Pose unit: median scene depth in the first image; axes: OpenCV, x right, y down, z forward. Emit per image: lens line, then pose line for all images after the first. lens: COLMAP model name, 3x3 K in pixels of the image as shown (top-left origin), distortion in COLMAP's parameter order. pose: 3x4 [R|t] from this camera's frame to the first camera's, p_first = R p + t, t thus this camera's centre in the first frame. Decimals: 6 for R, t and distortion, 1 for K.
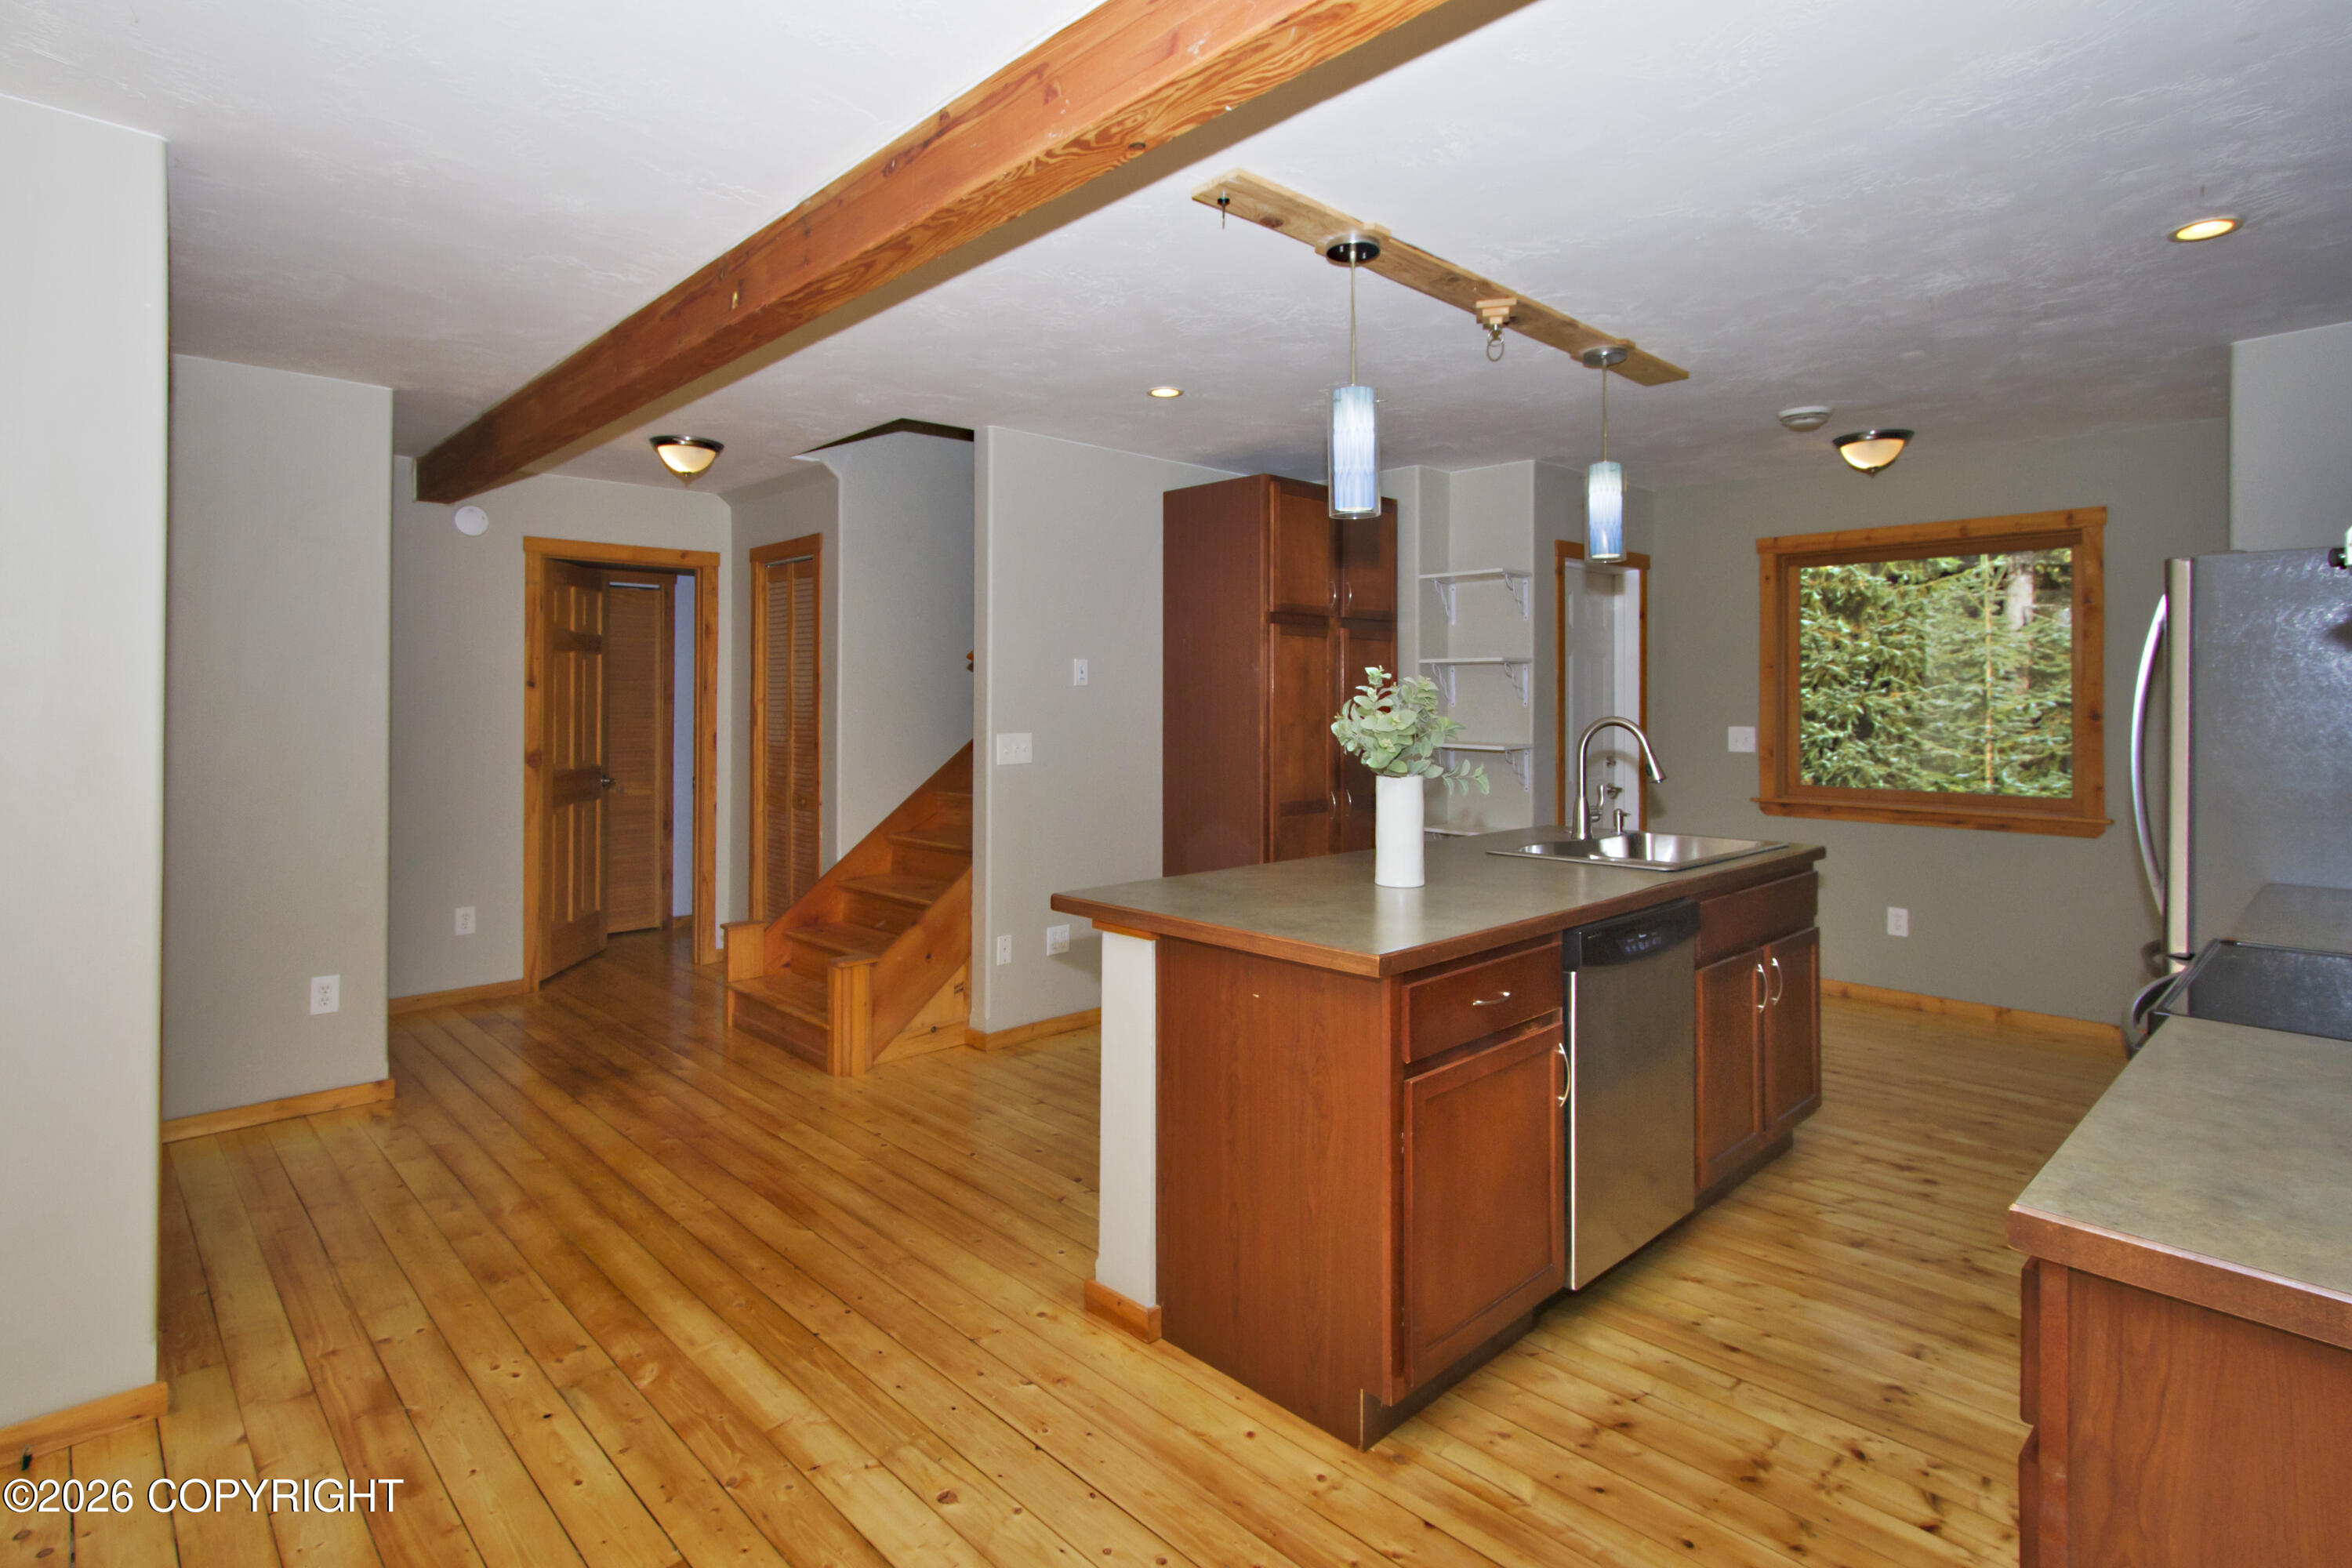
lens RADIAL K [[1151.1, 0, 1169.7], [0, 1151.1, 688.5], [0, 0, 1]] dist [-0.000518, 0.005735]
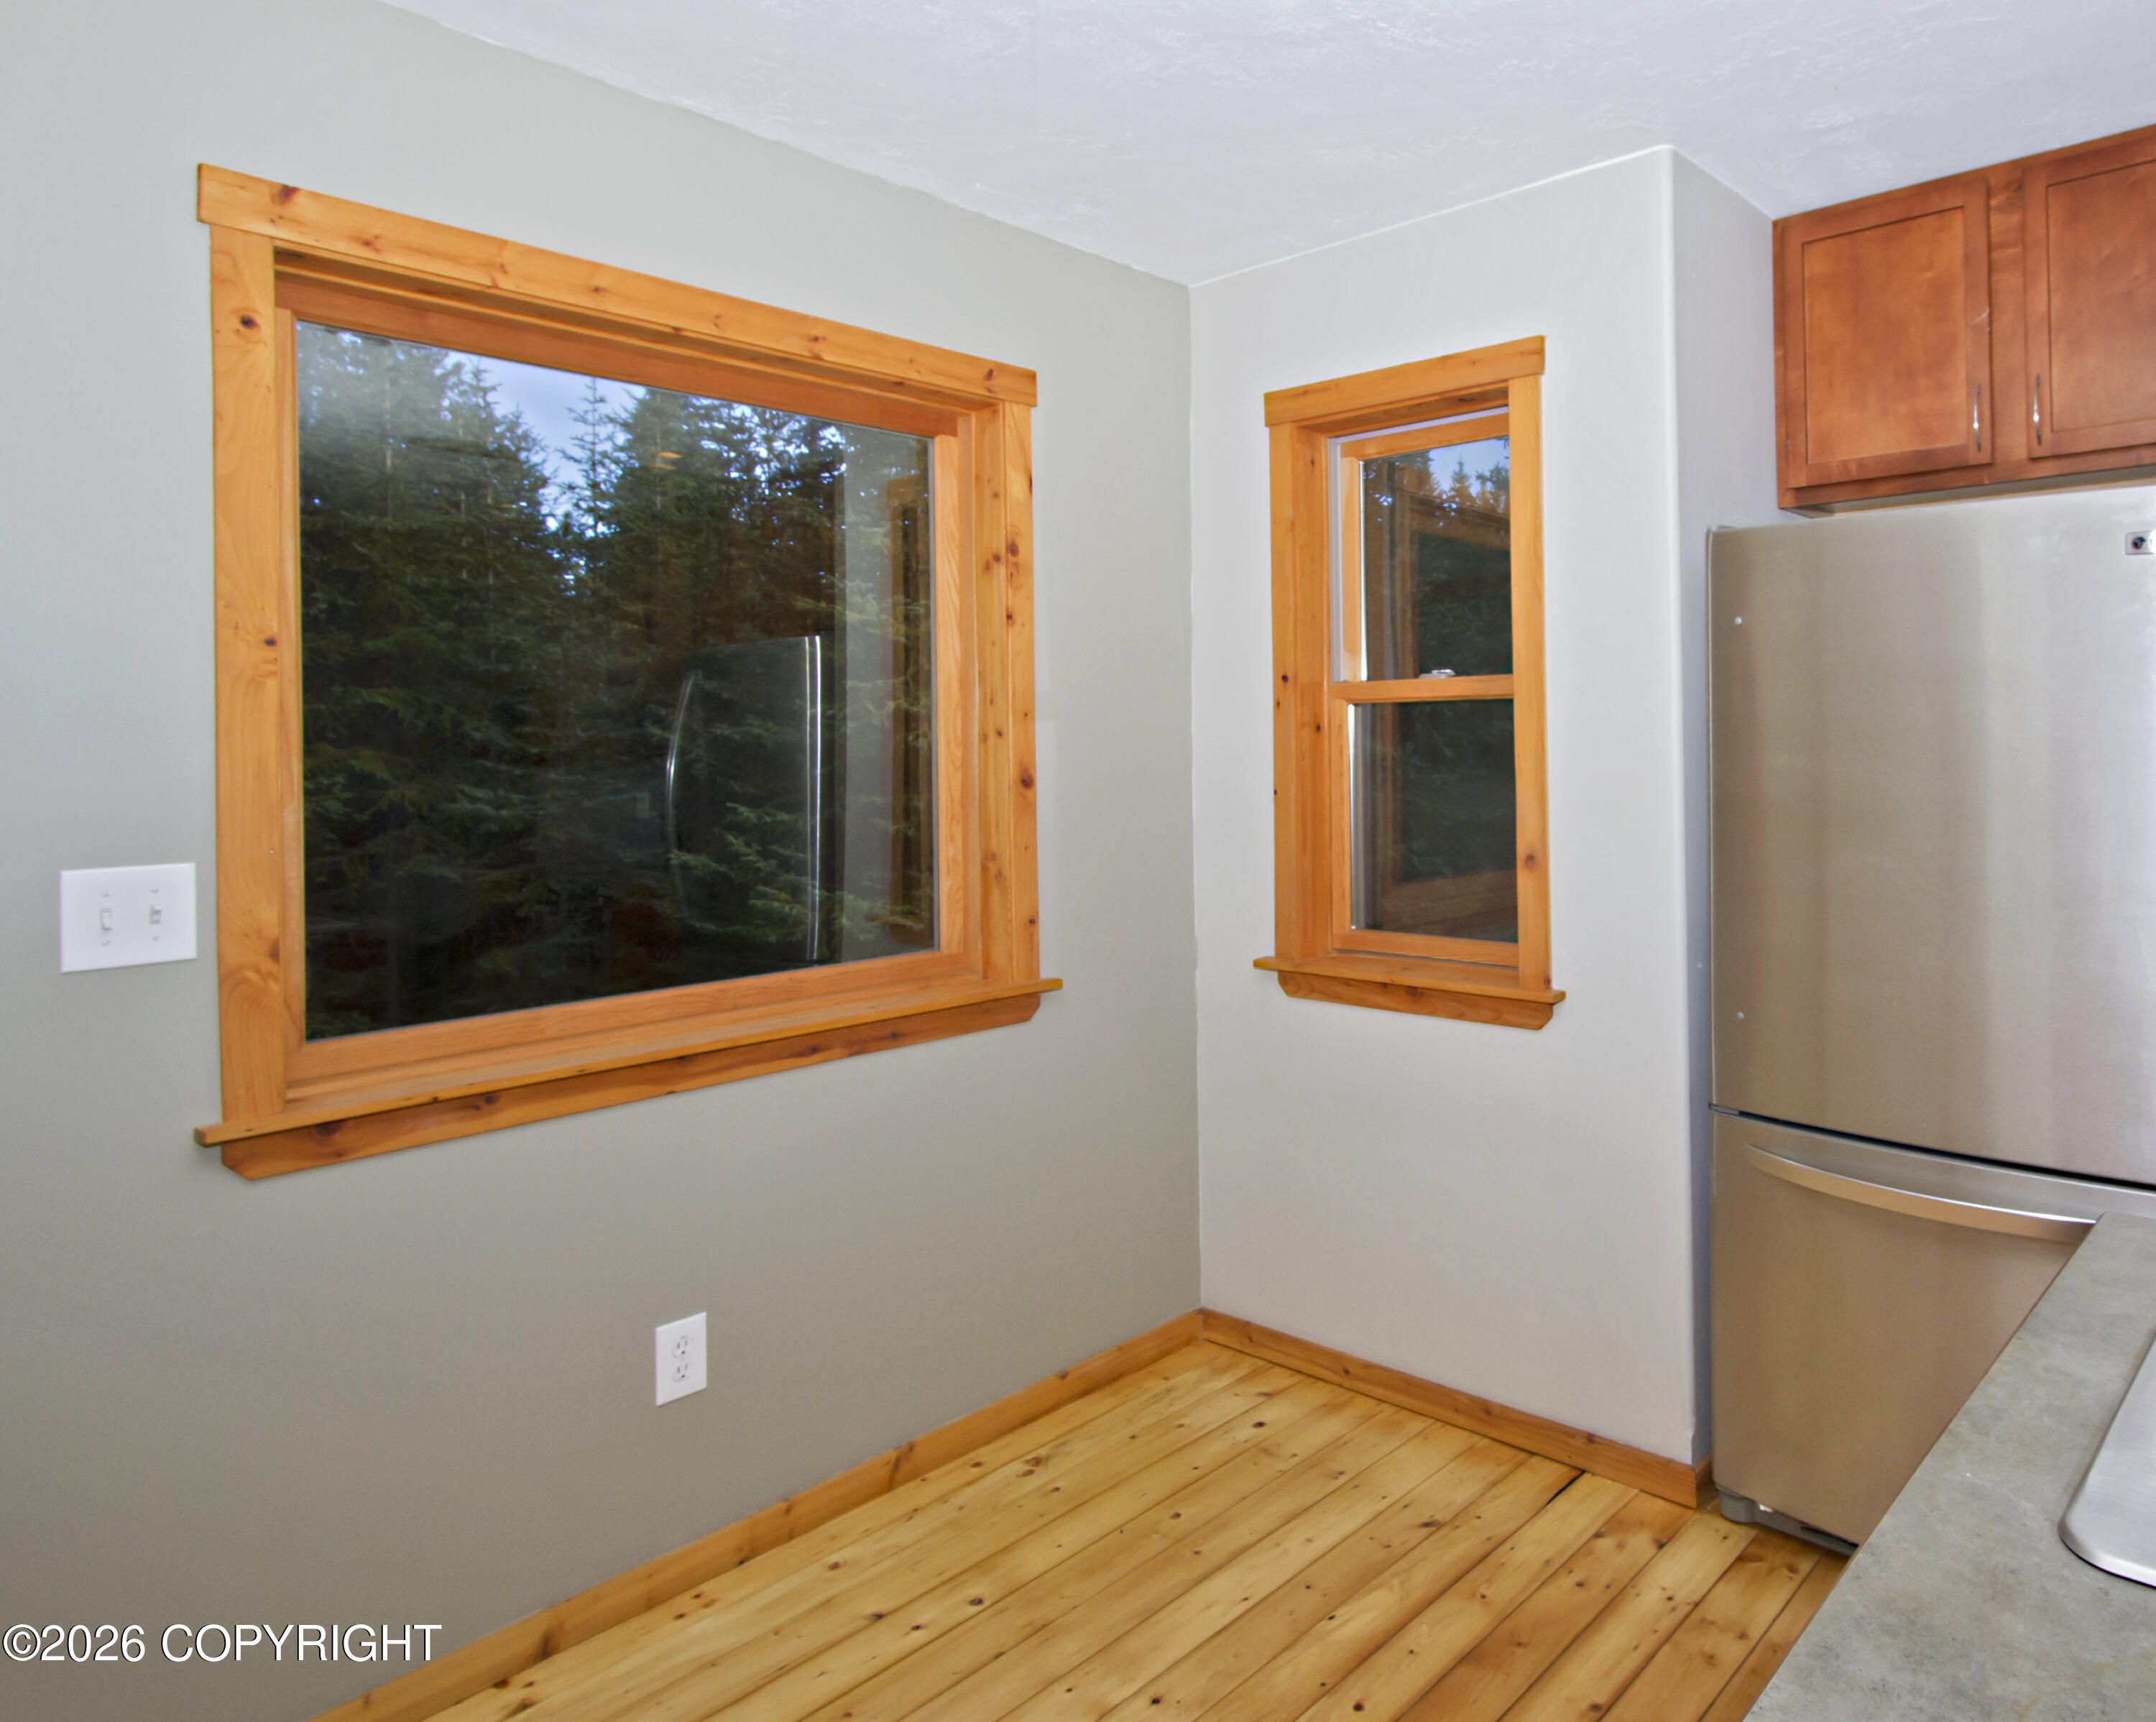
lens RADIAL K [[1387.1, 0, 1413.5], [0, 1387.1, 734.5], [0, 0, 1]] dist [-0.002565, 0.006806]
pose [[-0.154998, 0.004154, 0.987906, 0.185037], [0.002367, 0.999990, -0.003833, 0.006919], [-0.987912, 0.001744, -0.155006, 0.965951]]
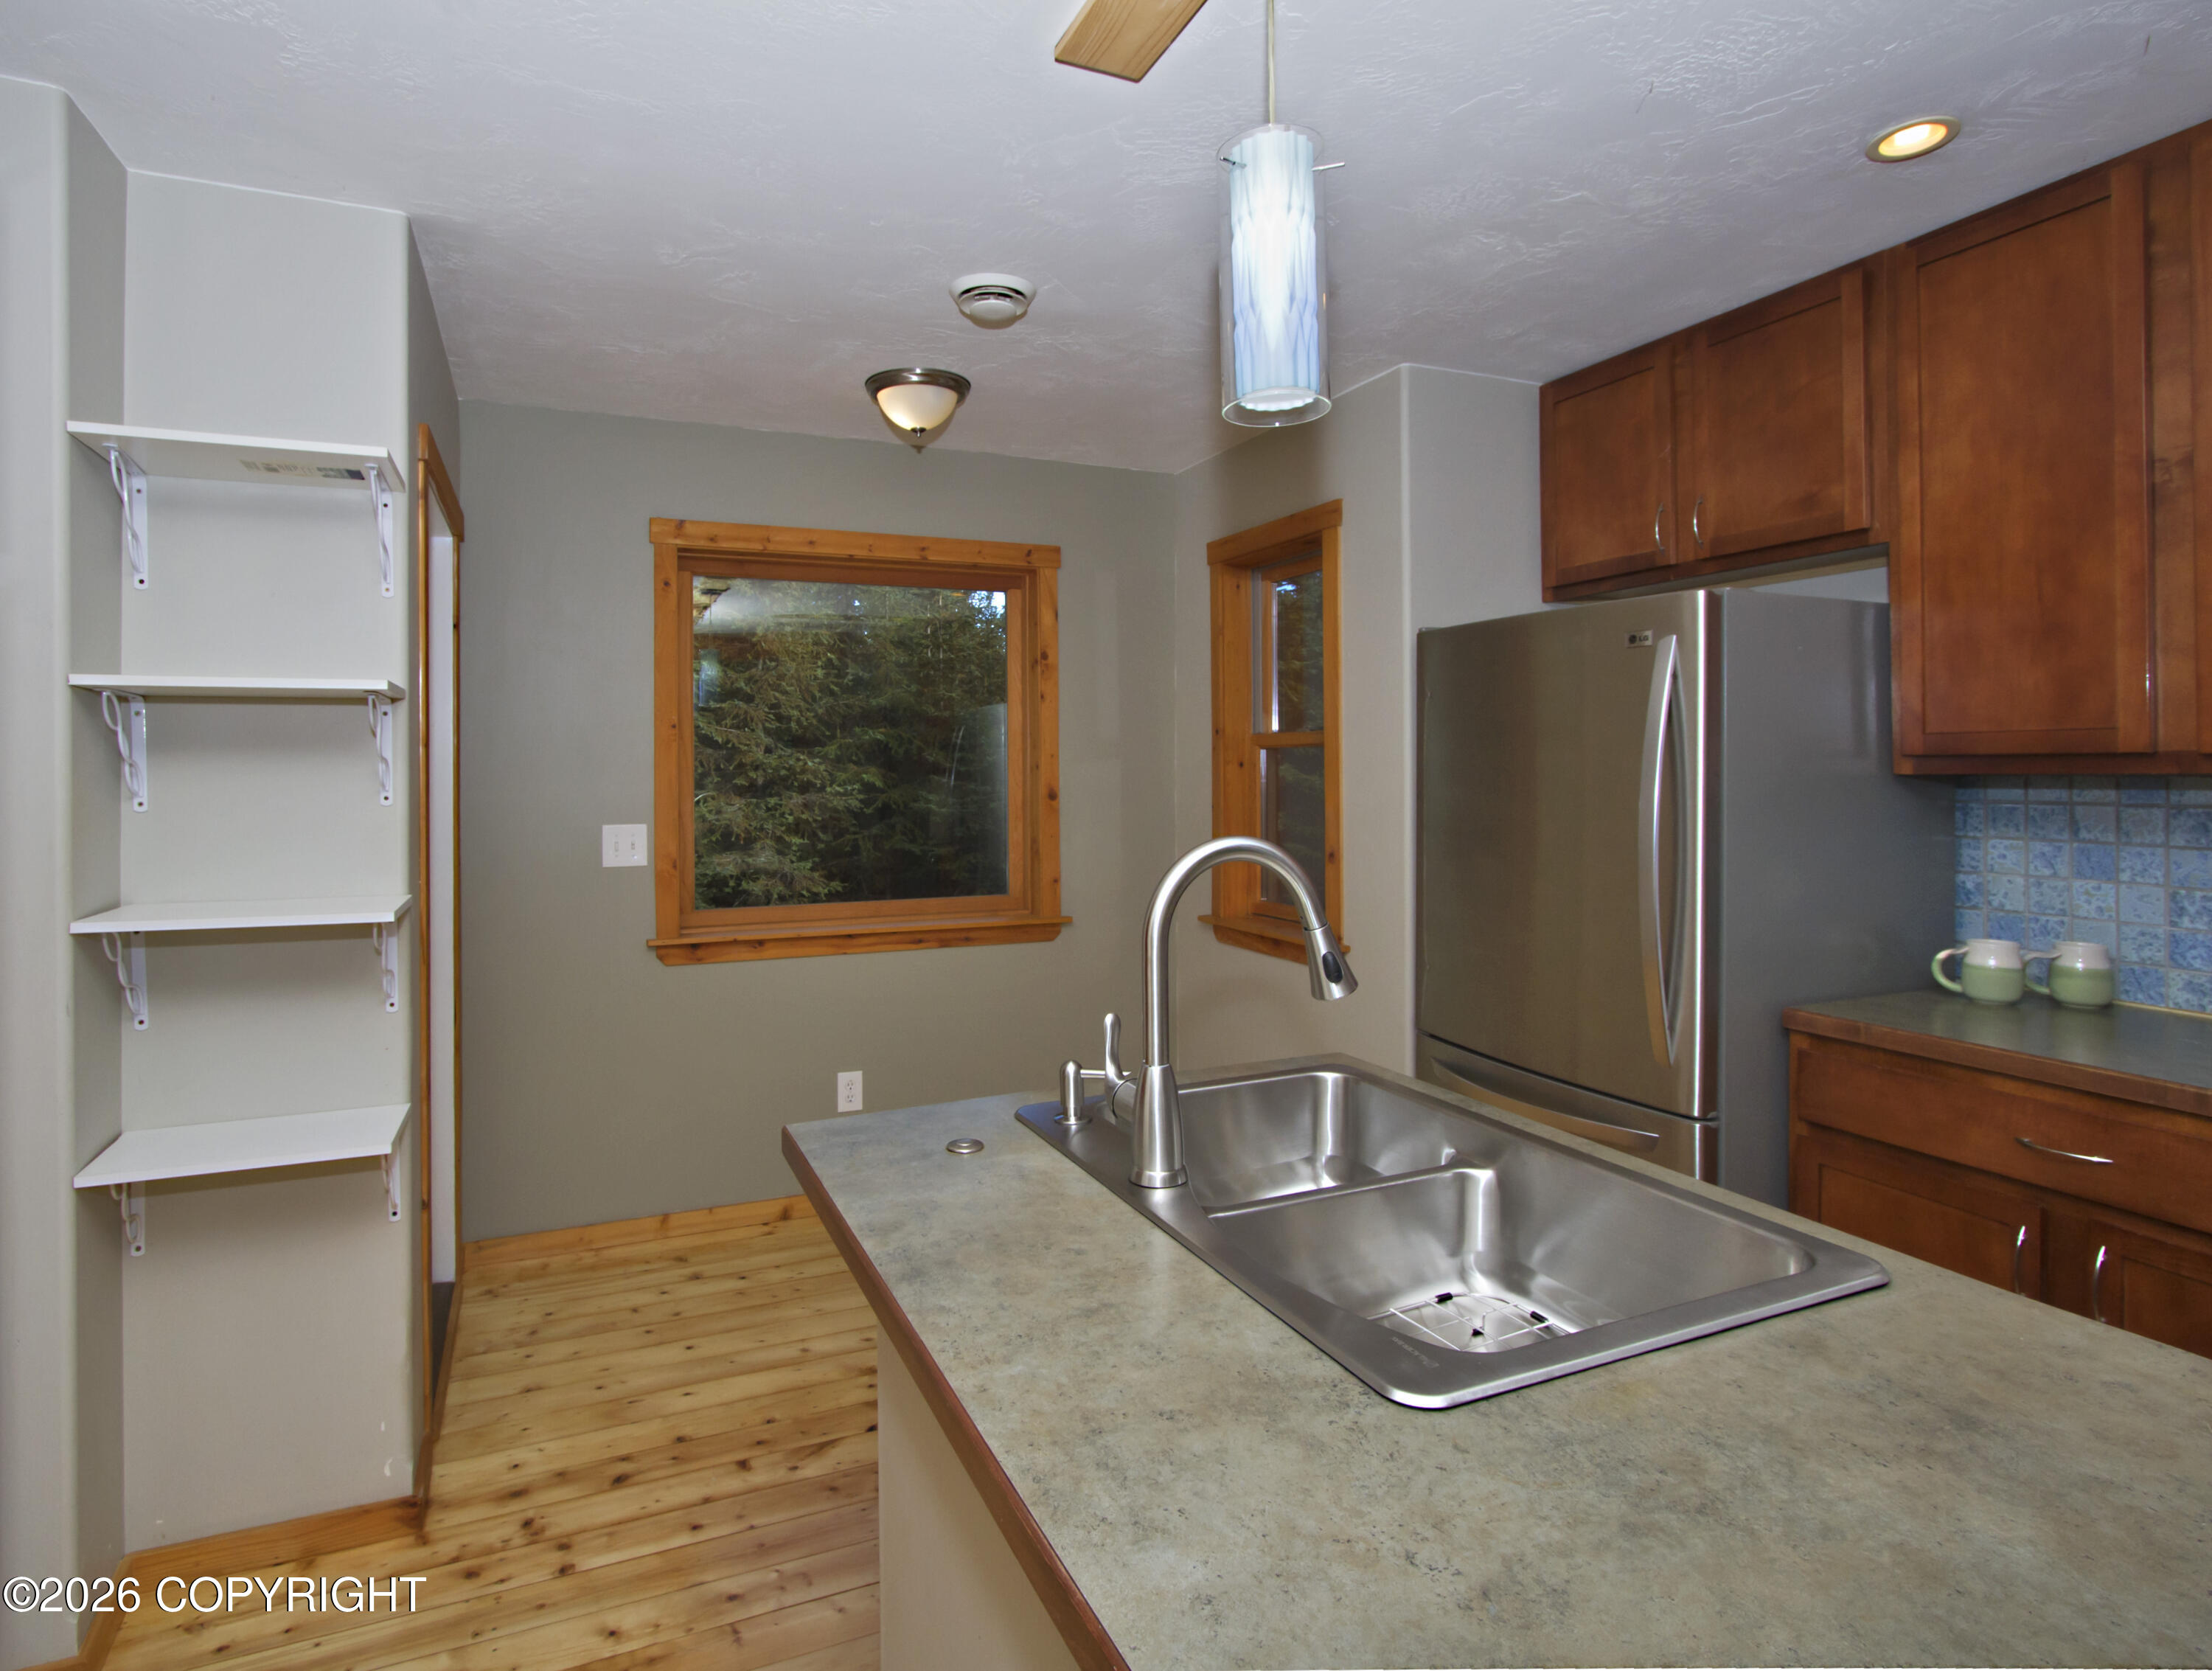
lens RADIAL K [[1177.3, 0, 1051.7], [0, 1177.3, 762.4], [0, 0, 1]] dist [-0.015903, 0.000050]
pose [[0.365671, 0.000433, 0.930744, 0.009787], [-0.003214, 0.999995, 0.000798, -0.000486], [-0.930739, -0.003283, 0.365671, 0.717834]]
